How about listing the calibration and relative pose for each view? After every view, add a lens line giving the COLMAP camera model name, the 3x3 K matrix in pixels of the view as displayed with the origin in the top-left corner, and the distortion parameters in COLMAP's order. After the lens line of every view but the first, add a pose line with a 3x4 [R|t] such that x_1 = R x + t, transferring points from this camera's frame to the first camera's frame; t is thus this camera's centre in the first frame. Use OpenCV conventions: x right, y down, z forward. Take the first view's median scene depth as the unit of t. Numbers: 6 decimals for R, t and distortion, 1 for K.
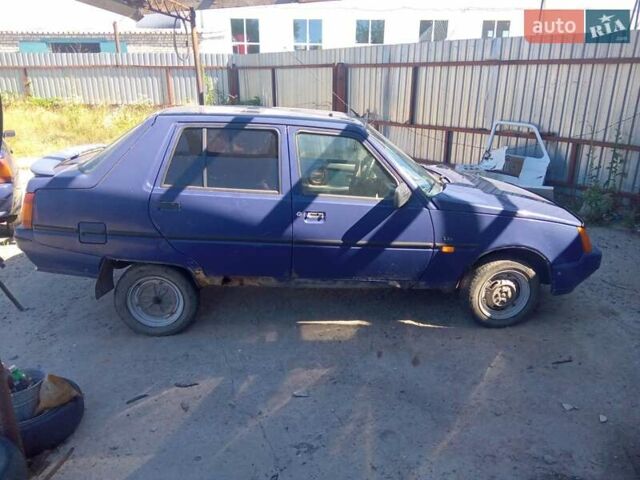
lens RADIAL K [[459.7, 0, 320.0], [0, 459.7, 240.0], [0, 0, 1]] dist [0.033488, -0.063170]
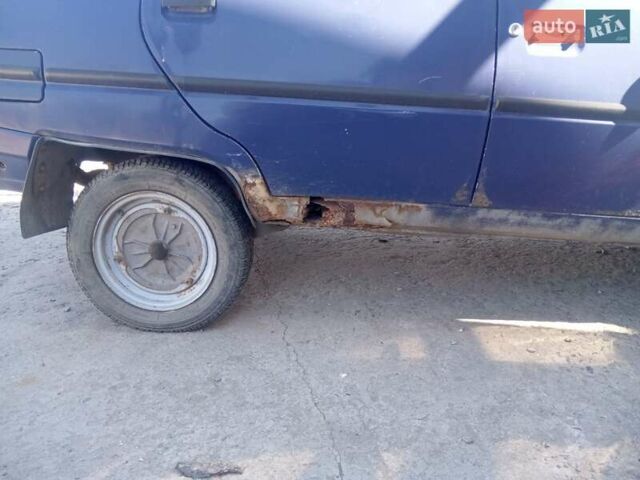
lens RADIAL K [[492.1, 0, 320.0], [0, 492.1, 240.0], [0, 0, 1]] dist [0.049427, -0.103704]
pose [[0.992750, 0.032889, -0.115612, -0.152868], [-0.035863, 0.999075, -0.023742, 0.134631], [0.114725, 0.027717, 0.993011, 0.577842]]
